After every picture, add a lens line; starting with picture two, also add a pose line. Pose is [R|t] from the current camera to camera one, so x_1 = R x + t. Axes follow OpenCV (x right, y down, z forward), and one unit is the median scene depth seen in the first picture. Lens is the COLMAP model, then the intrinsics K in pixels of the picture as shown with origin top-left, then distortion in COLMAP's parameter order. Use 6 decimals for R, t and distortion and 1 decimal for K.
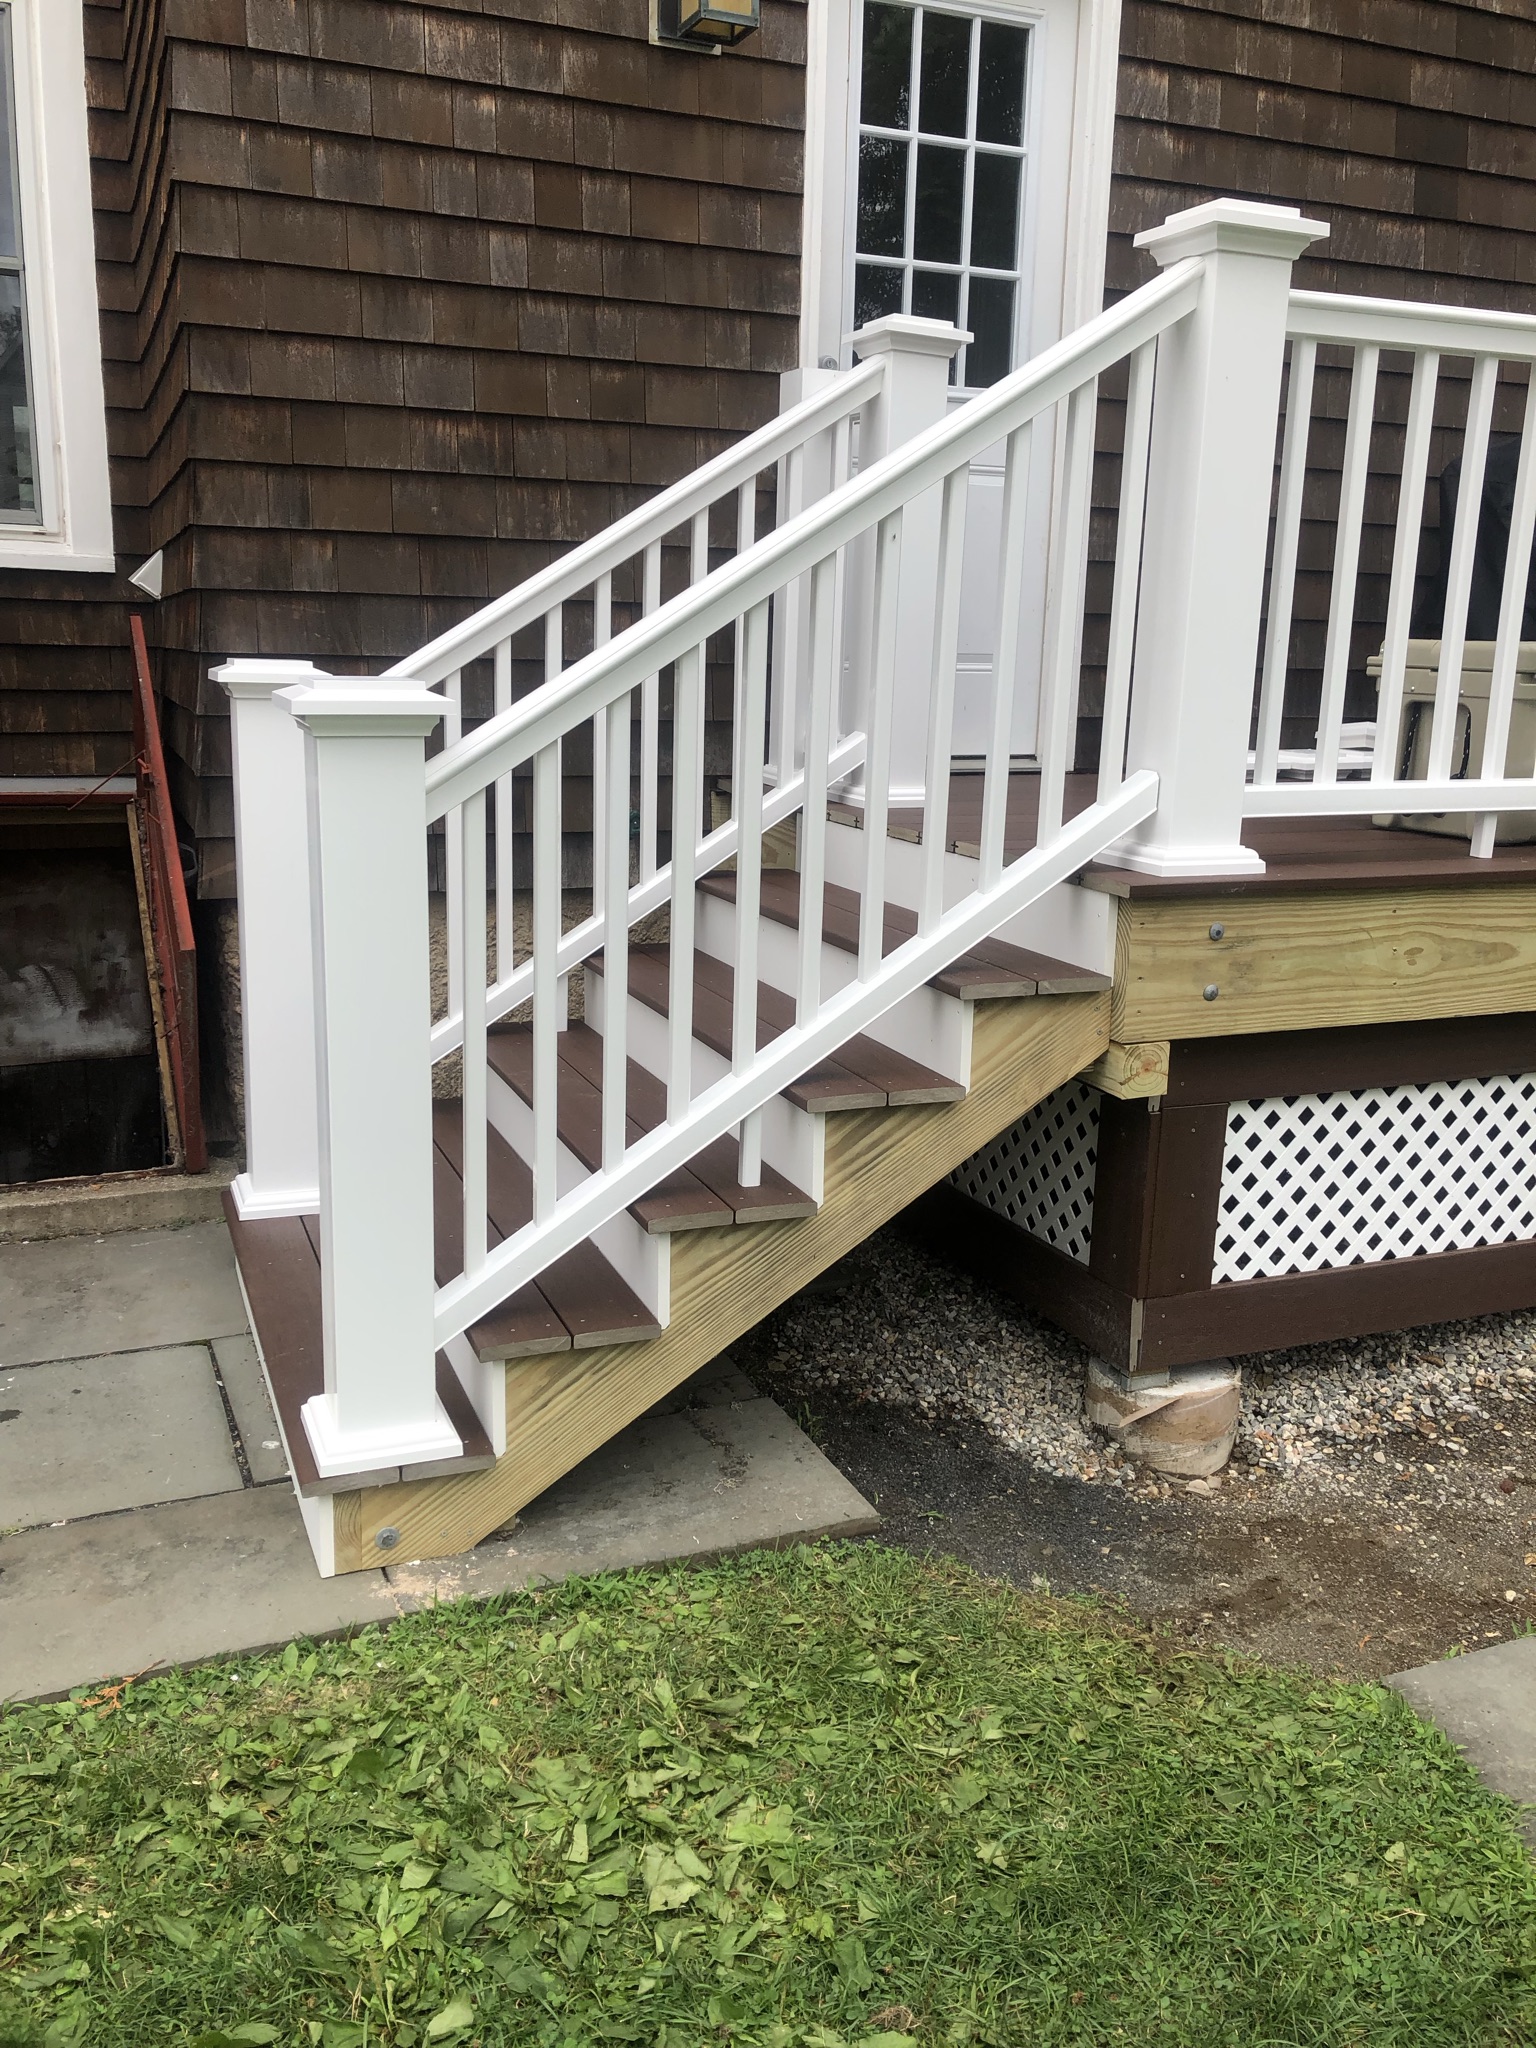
lens RADIAL K [[1673.7, 0, 749.6], [0, 1673.7, 989.8], [0, 0, 1]] dist [0.024725, -0.016885]
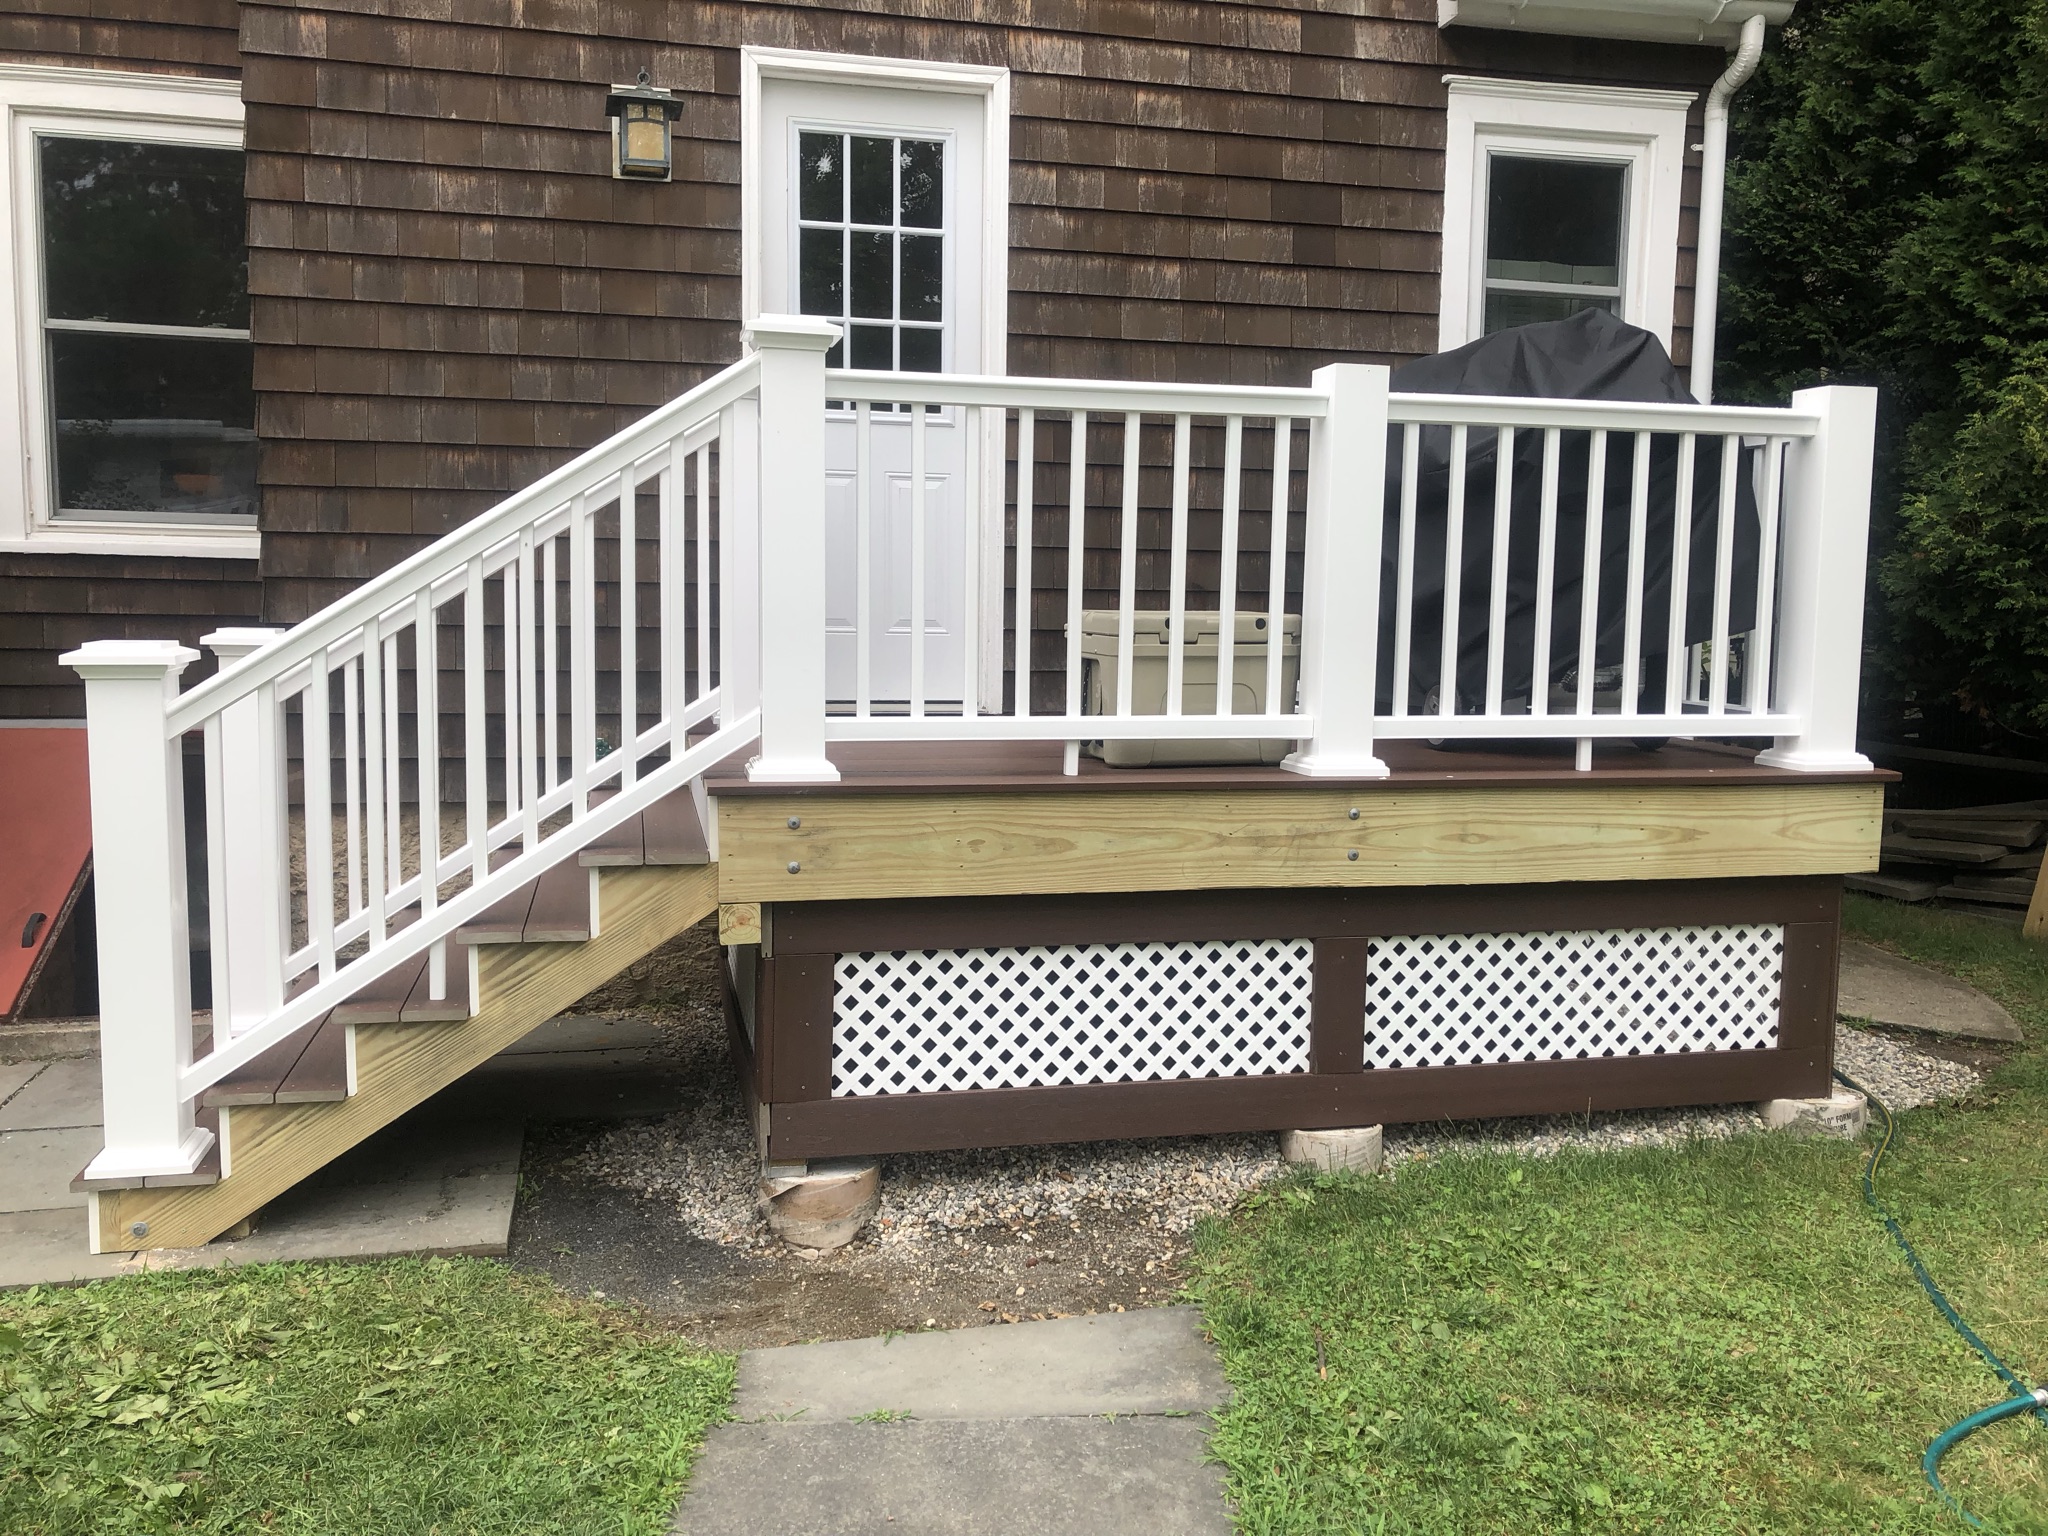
lens RADIAL K [[1673.7, 0, 1025.7], [0, 1673.7, 757.0], [0, 0, 1]] dist [0.024725, -0.016885]
pose [[0.987720, 0.006806, -0.156083, 0.600339], [-0.024418, 0.993498, -0.111197, 0.052379], [0.154311, 0.113643, 0.981465, -0.274220]]
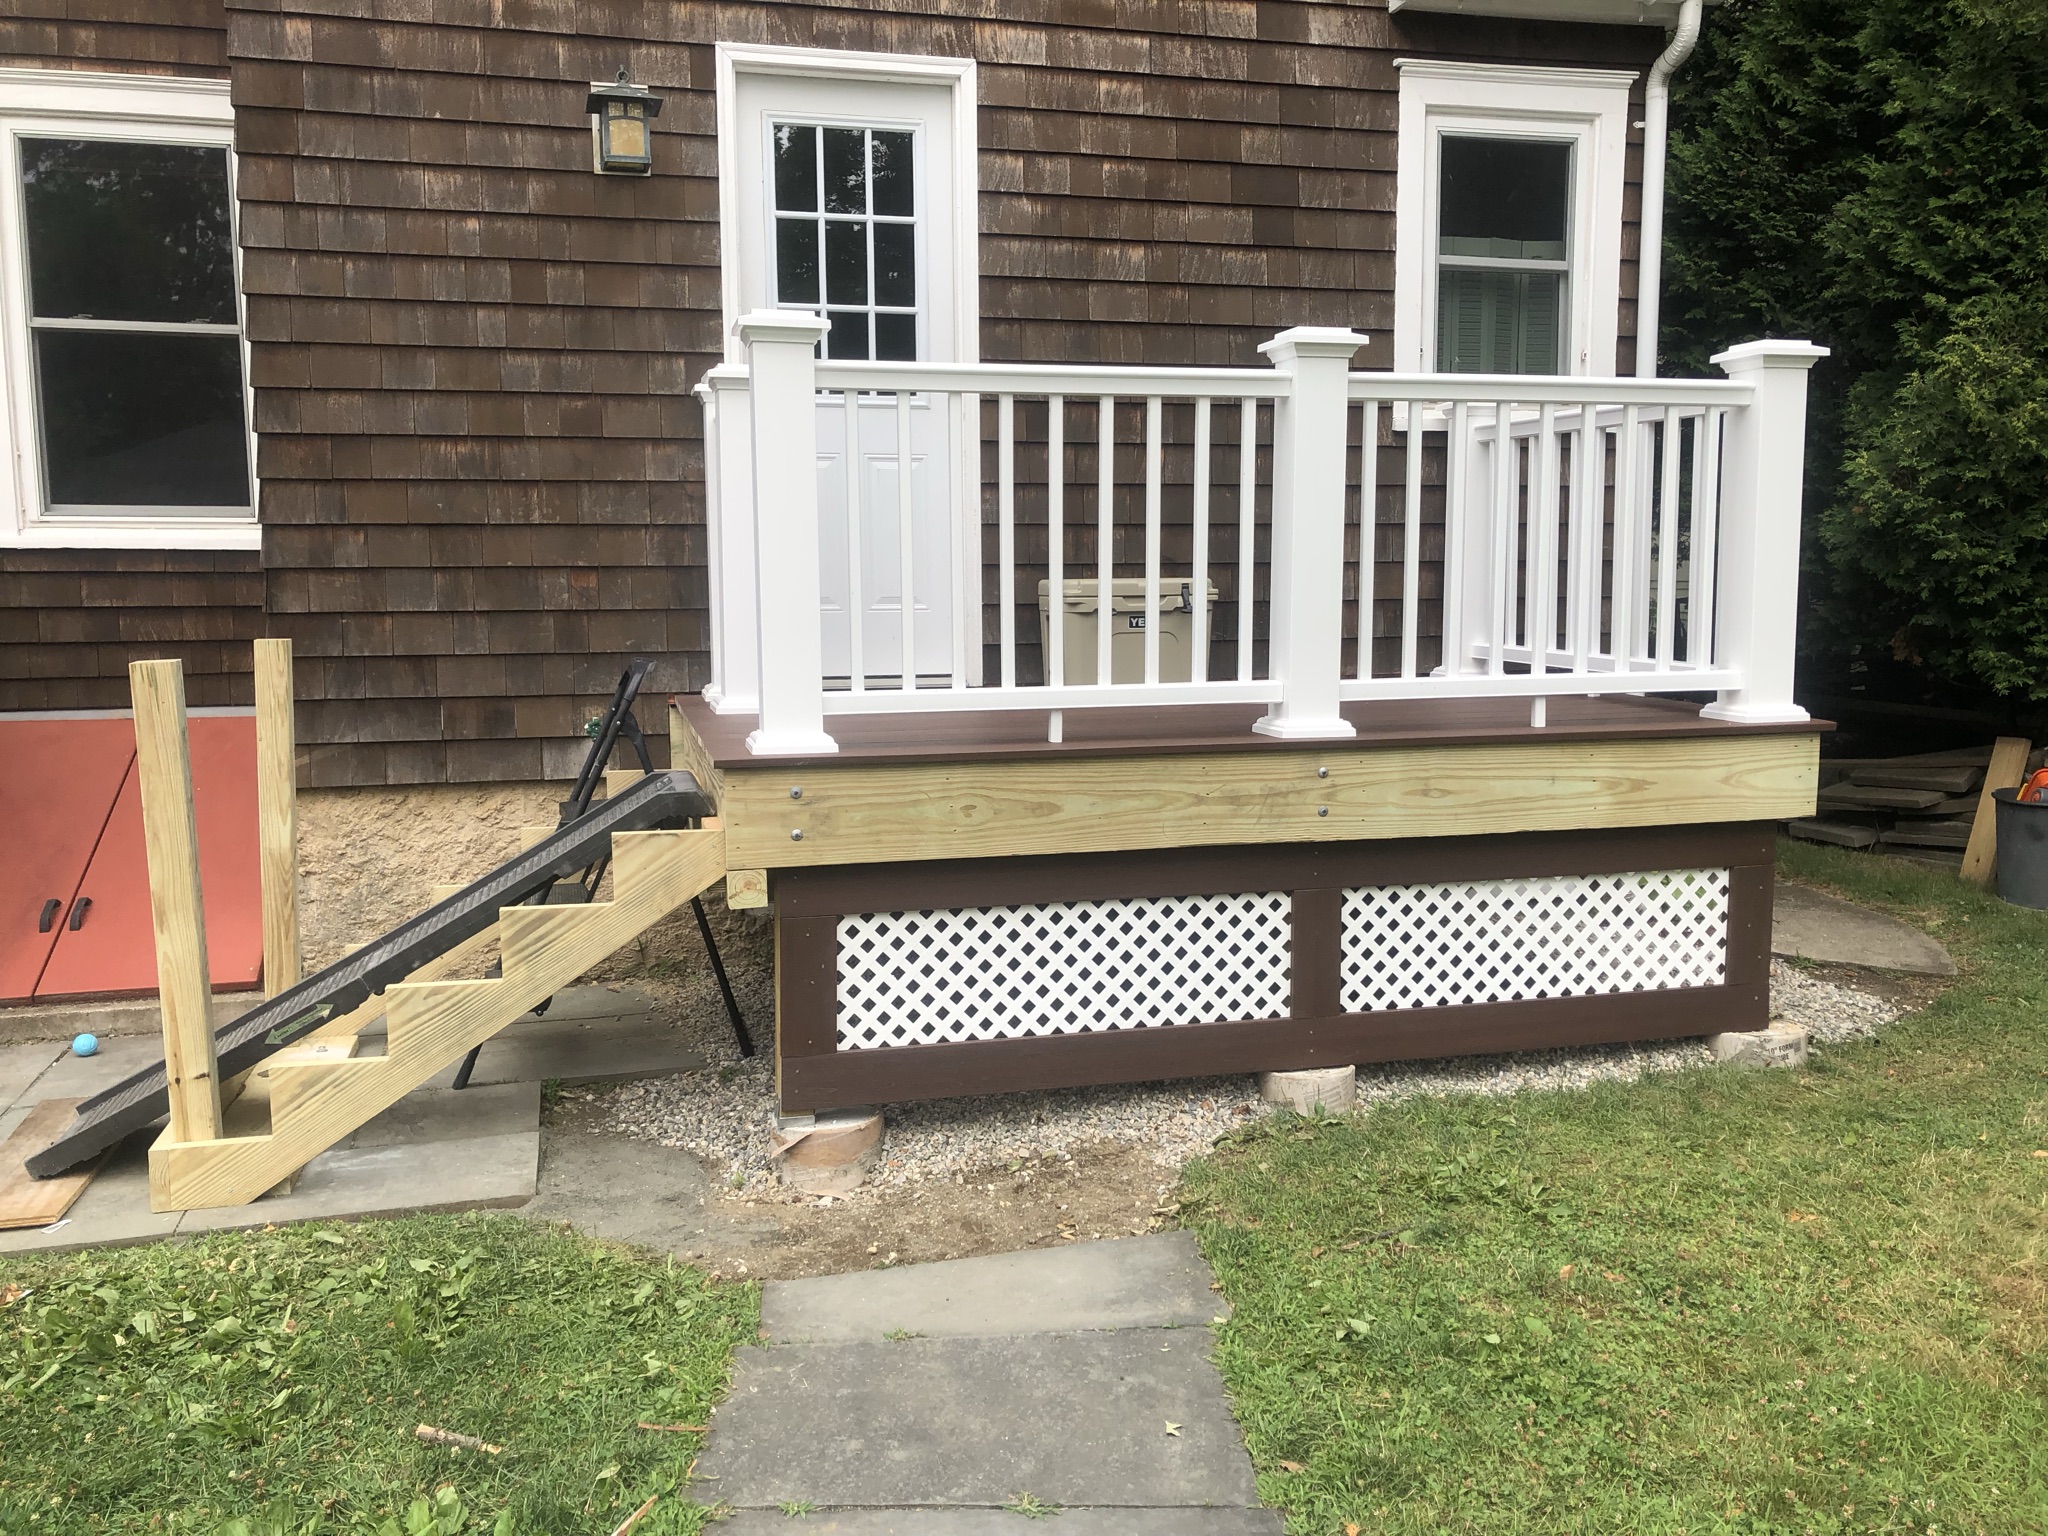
lens RADIAL K [[1673.7, 0, 1024.7], [0, 1673.7, 761.0], [0, 0, 1]] dist [0.024725, -0.016885]
pose [[0.990636, -0.012735, -0.135938, 0.593465], [0.000139, 0.995734, -0.092271, 0.063239], [0.136533, 0.091388, 0.986411, -0.346284]]
